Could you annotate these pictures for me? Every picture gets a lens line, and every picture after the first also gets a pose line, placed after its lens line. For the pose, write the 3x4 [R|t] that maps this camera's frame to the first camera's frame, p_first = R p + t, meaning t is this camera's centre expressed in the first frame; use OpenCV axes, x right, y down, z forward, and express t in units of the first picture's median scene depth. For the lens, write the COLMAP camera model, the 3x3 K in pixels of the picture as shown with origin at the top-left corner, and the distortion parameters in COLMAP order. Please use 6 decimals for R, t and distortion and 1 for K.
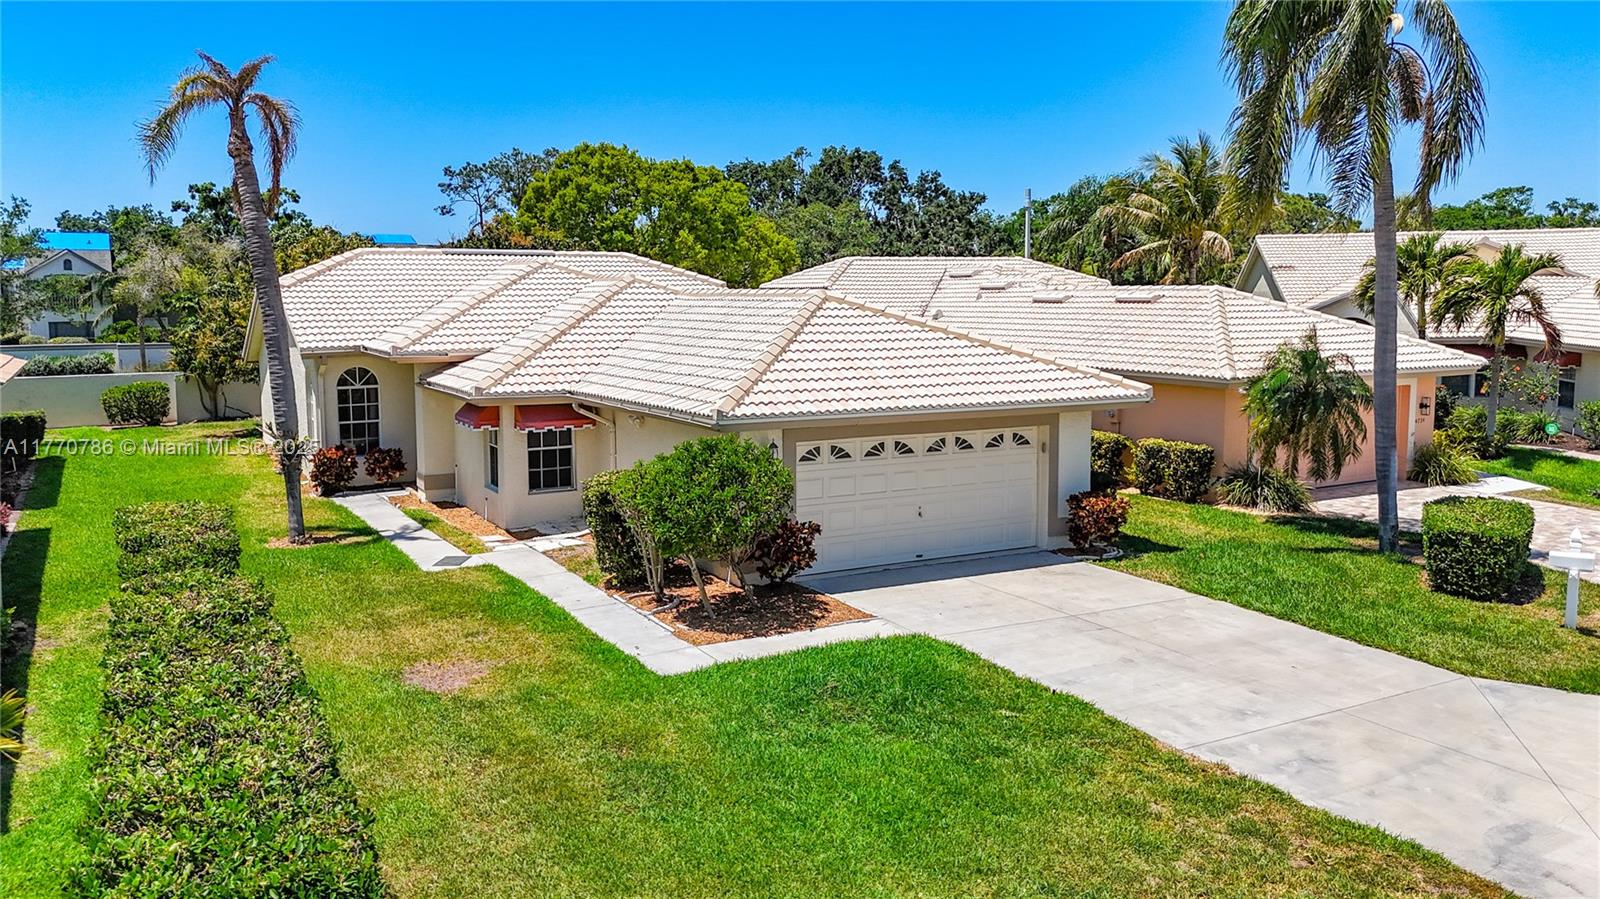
lens RADIAL K [[1213.8, 0, 796.4], [0, 1213.8, 396.3], [0, 0, 1]] dist [0.077831, -0.093830]
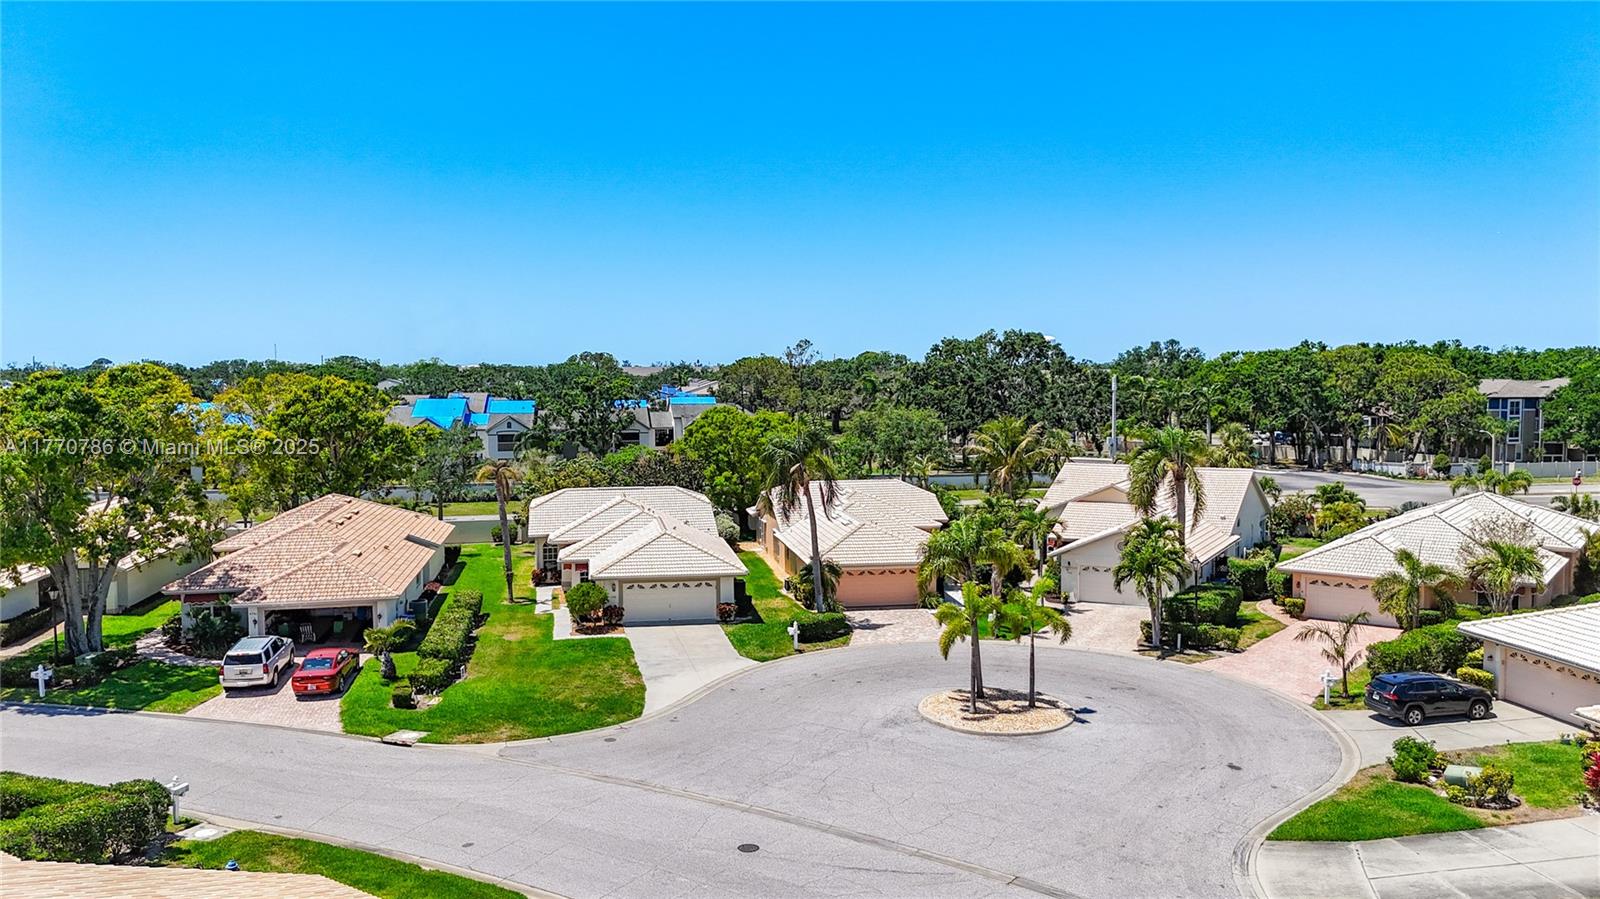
lens RADIAL K [[1211.2, 0, 833.7], [0, 1211.2, 427.5], [0, 0, 1]] dist [0.045448, -0.006094]
pose [[0.951699, 0.021244, -0.306296, 1.433573], [-0.031658, 0.999076, -0.029072, -0.287694], [0.305395, 0.037365, 0.951492, -1.891191]]
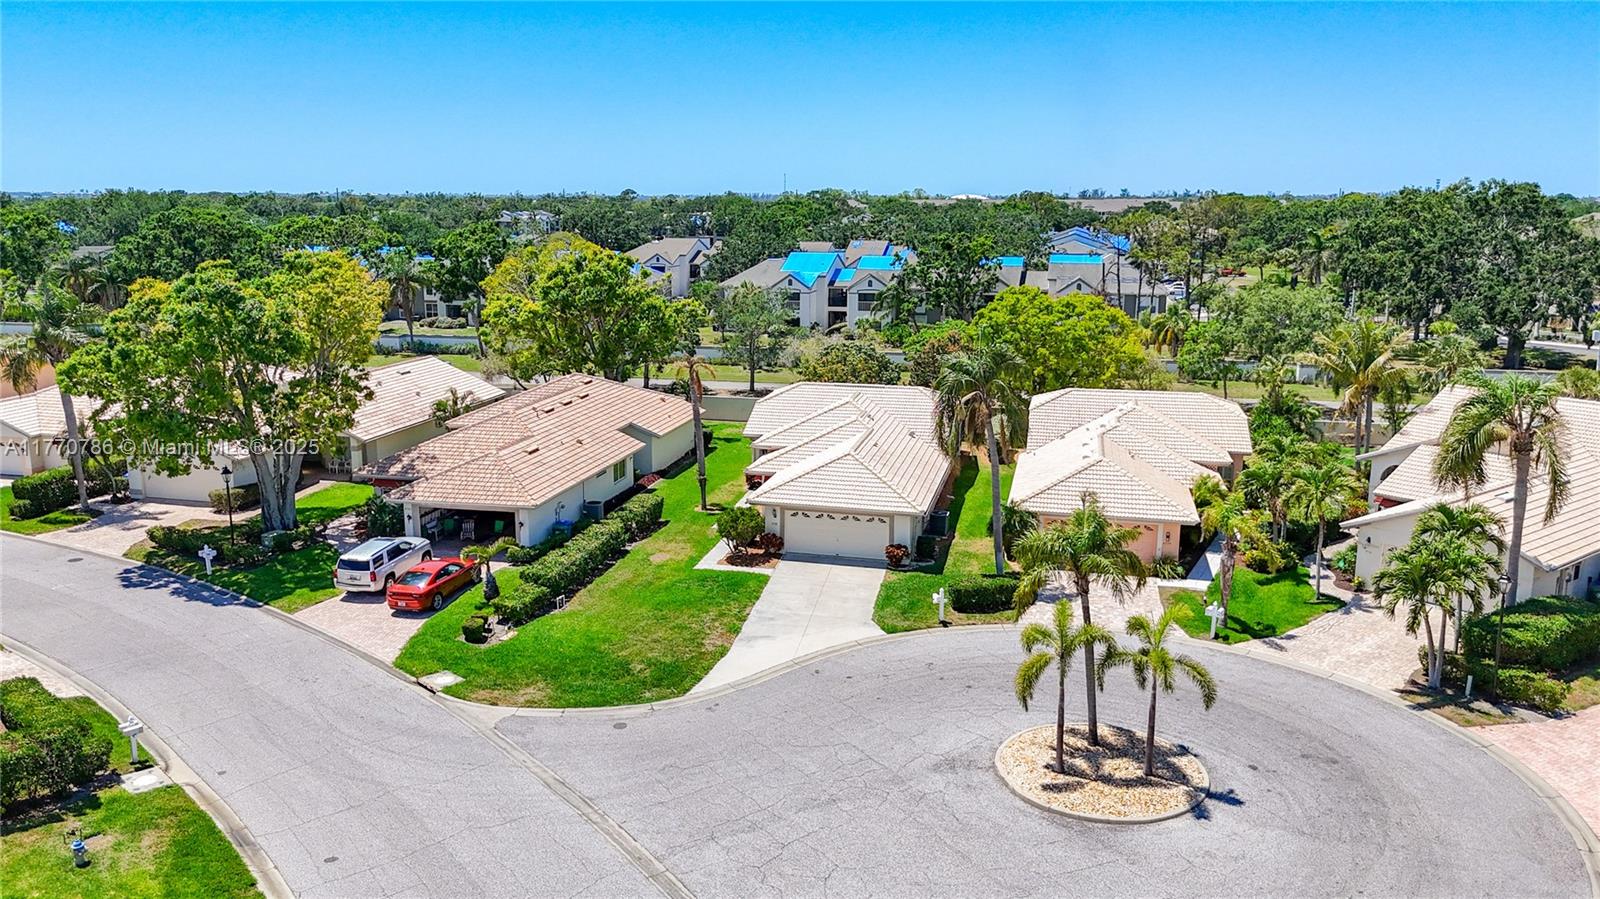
lens RADIAL K [[1221.5, 0, 826.2], [0, 1221.5, 453.3], [0, 0, 1]] dist [0.069285, -0.108807]
pose [[0.751296, 0.150918, -0.642478, 1.793974], [-0.071383, 0.986374, 0.148226, -0.500542], [0.656094, -0.065500, 0.751831, -1.102625]]
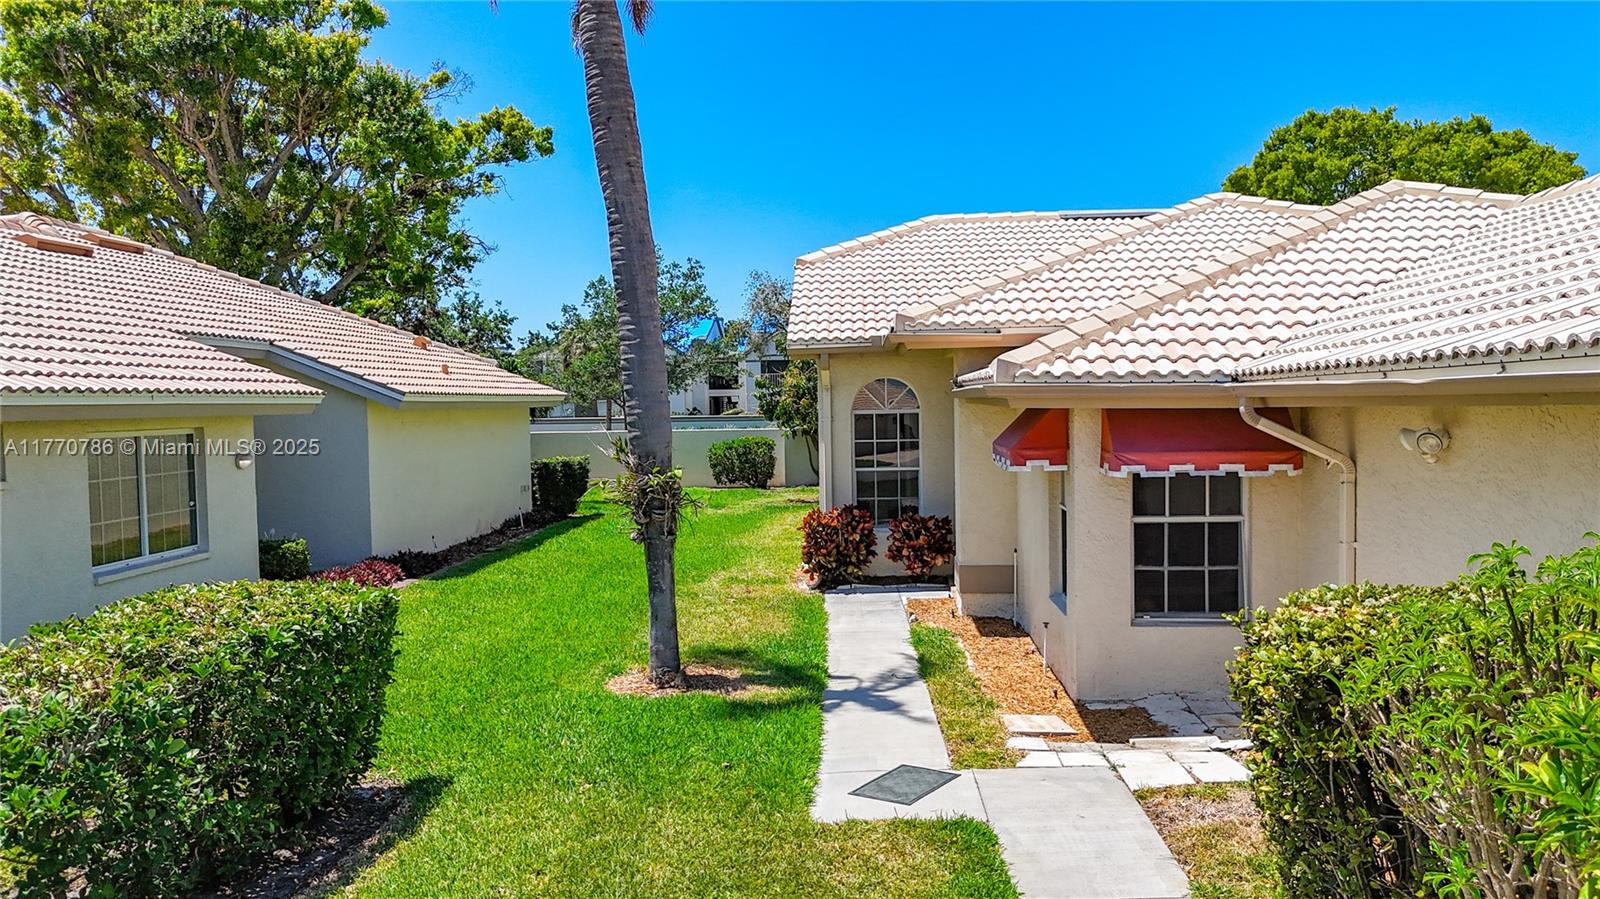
lens RADIAL K [[1221.5, 0, 826.2], [0, 1221.5, 453.3], [0, 0, 1]] dist [0.069285, -0.108807]
pose [[0.854438, 0.016946, -0.519278, -0.095753], [-0.035025, 0.999073, -0.025029, 0.037740], [0.518372, 0.039573, 0.854239, 0.618343]]
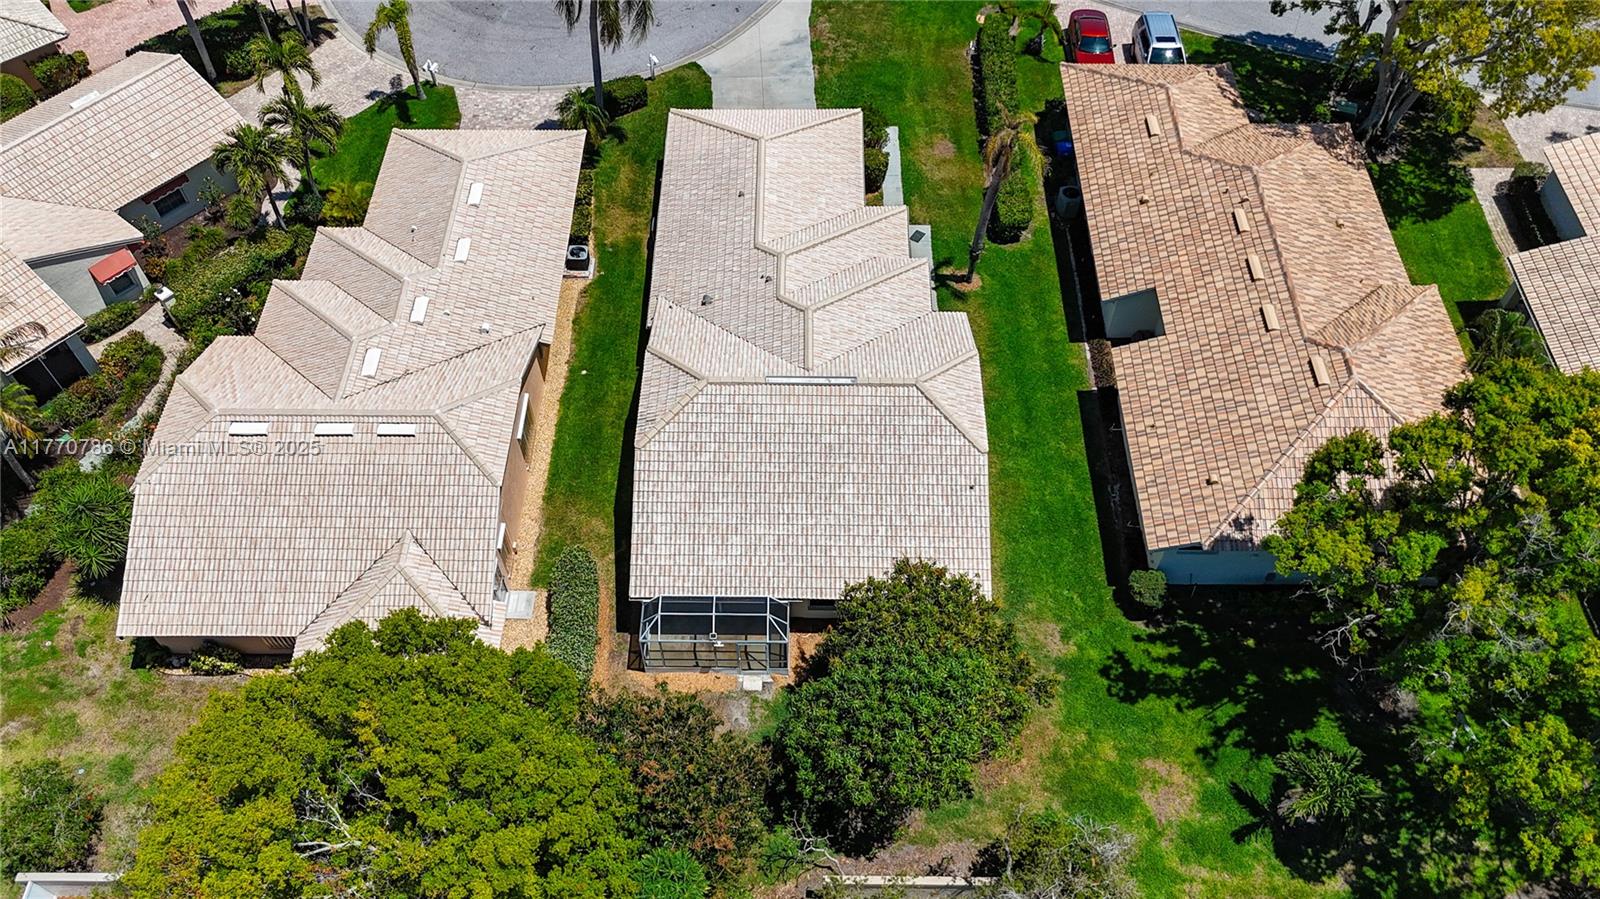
lens RADIAL K [[1223.4, 0, 803.5], [0, 1223.4, 499.2], [0, 0, 1]] dist [0.057671, -0.055880]
pose [[-0.865884, -0.402114, 0.297571, -1.027443], [0.052190, 0.518989, 0.853186, -1.737615], [-0.497515, 0.754291, -0.428398, 2.547974]]
